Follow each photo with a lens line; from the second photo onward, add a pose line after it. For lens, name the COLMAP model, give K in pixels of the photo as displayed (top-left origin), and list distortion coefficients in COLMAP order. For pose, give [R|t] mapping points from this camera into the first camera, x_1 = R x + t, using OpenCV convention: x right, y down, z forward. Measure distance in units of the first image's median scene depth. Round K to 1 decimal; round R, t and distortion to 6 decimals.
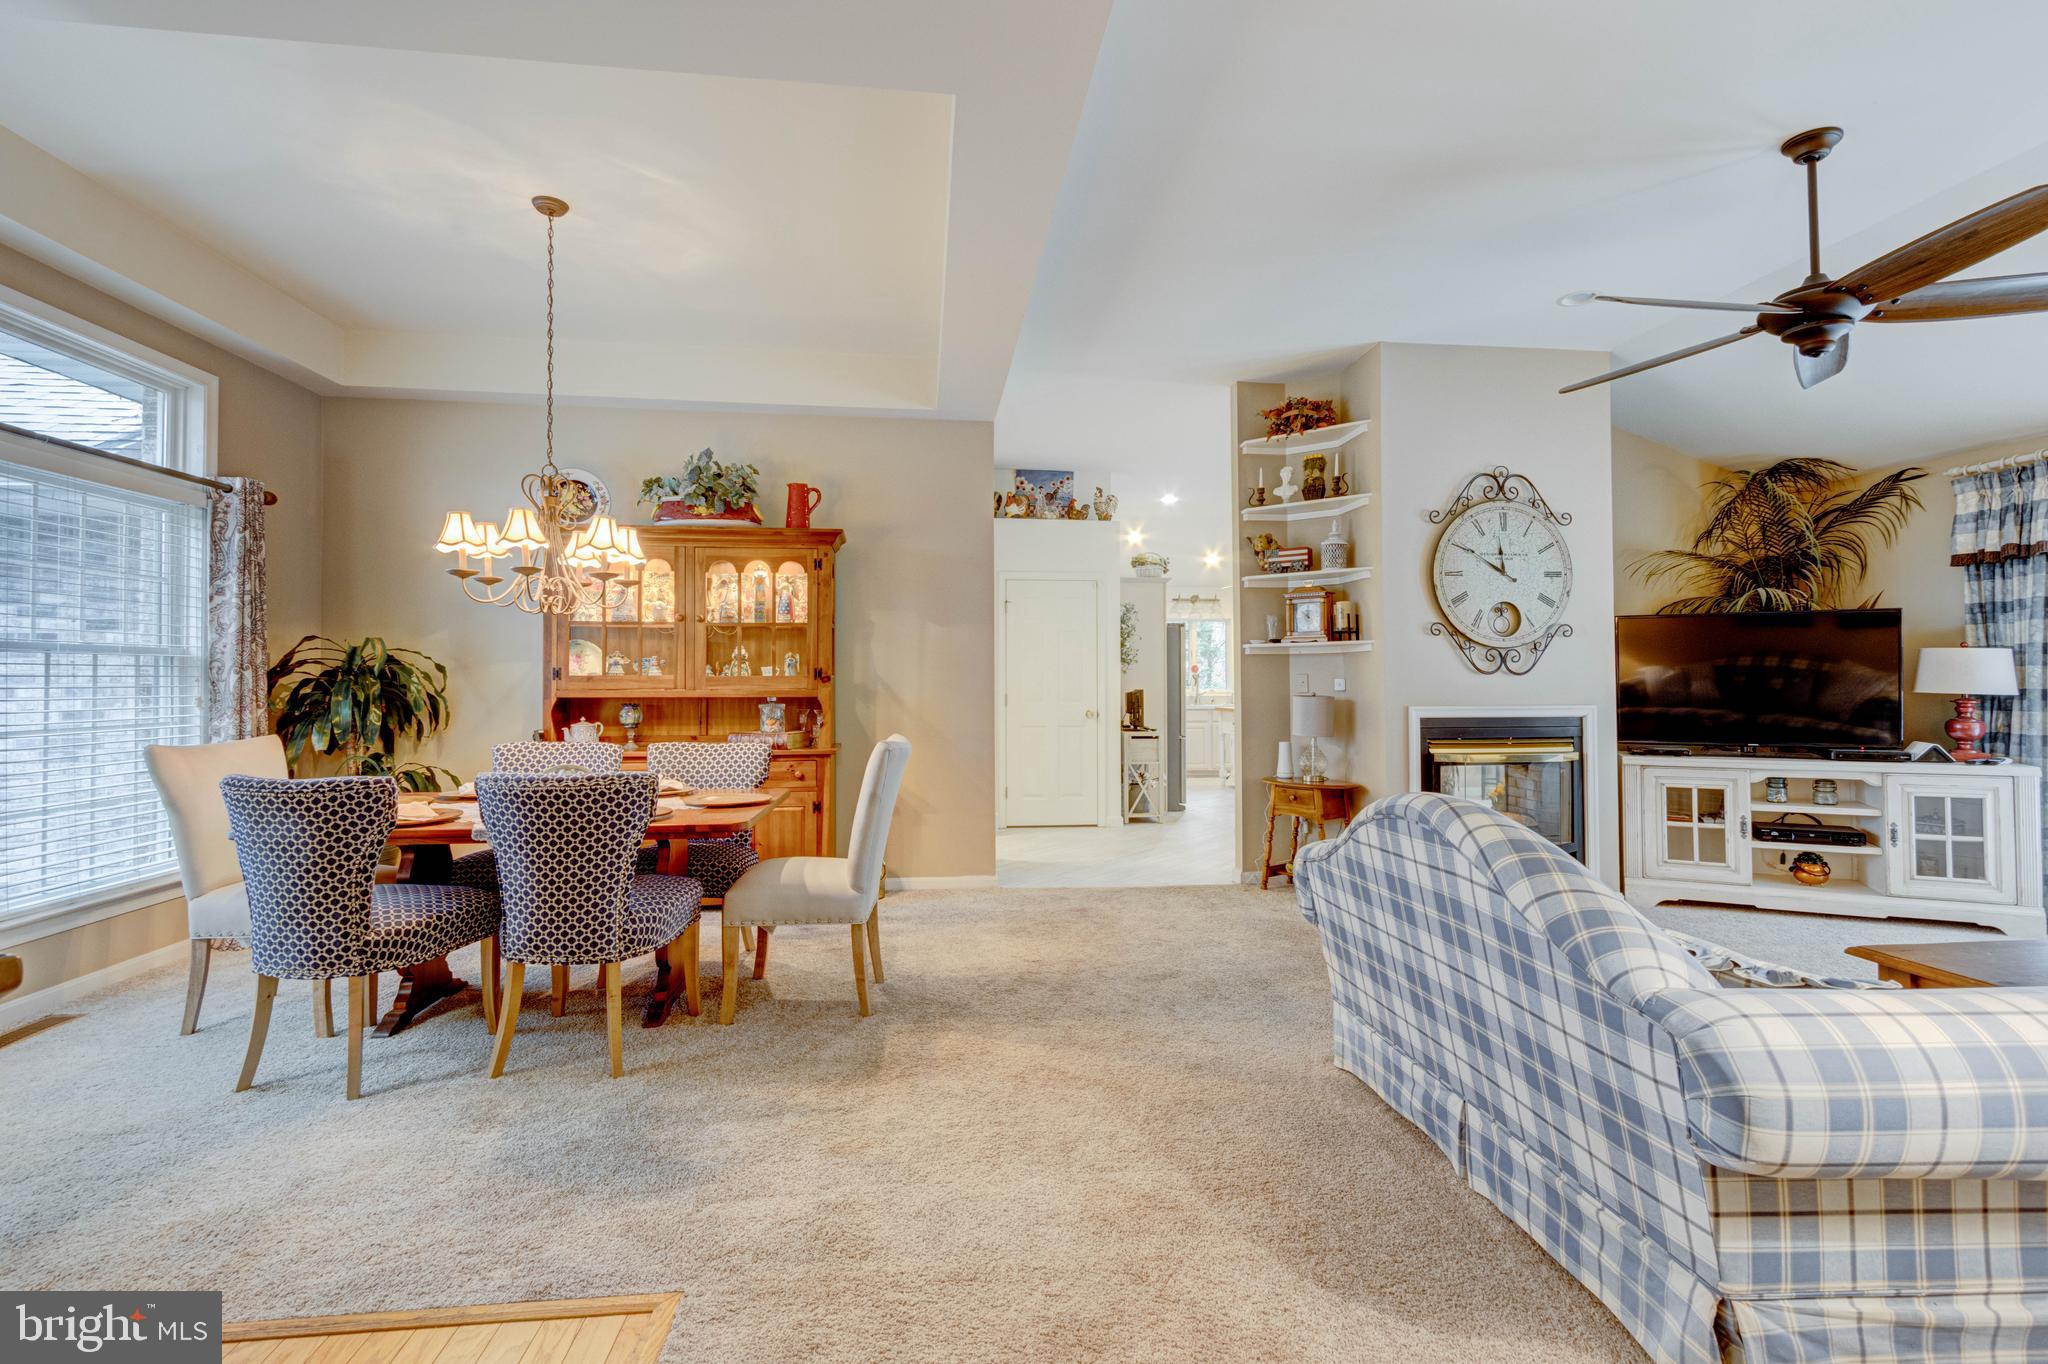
lens RADIAL K [[935.1, 0, 1031.8], [0, 935.1, 660.0], [0, 0, 1]] dist [0.000876, -0.000095]
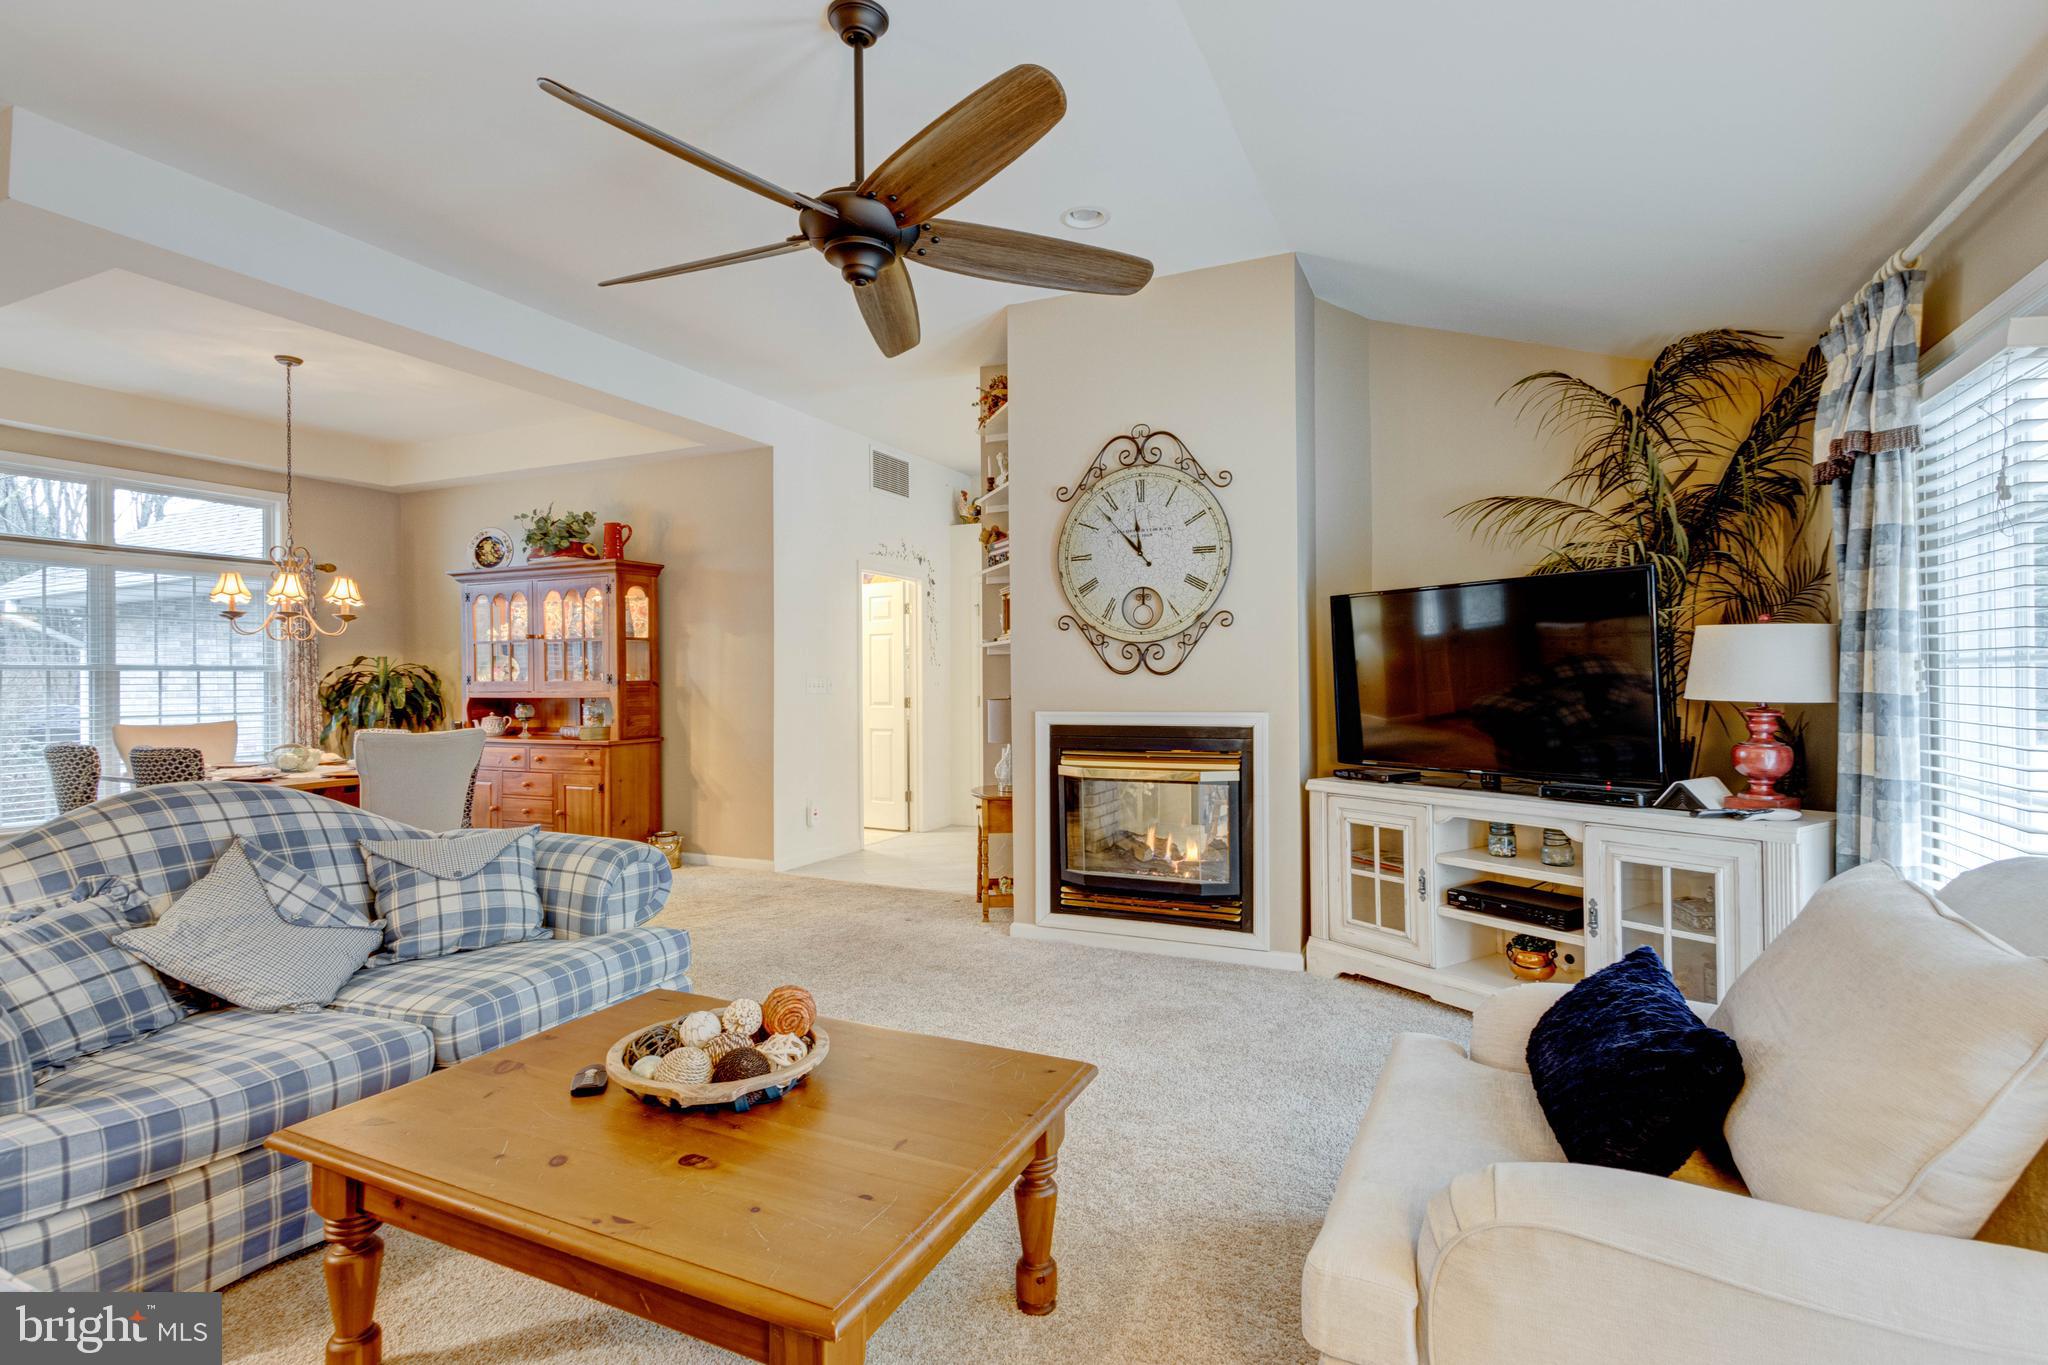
lens RADIAL K [[941.8, 0, 1028.4], [0, 941.8, 675.8], [0, 0, 1]] dist [0.009199, -0.008784]
pose [[0.857698, -0.008051, -0.514090, 0.866476], [0.017364, 0.999761, 0.013312, 0.004026], [0.513860, -0.020344, 0.857633, 0.229120]]
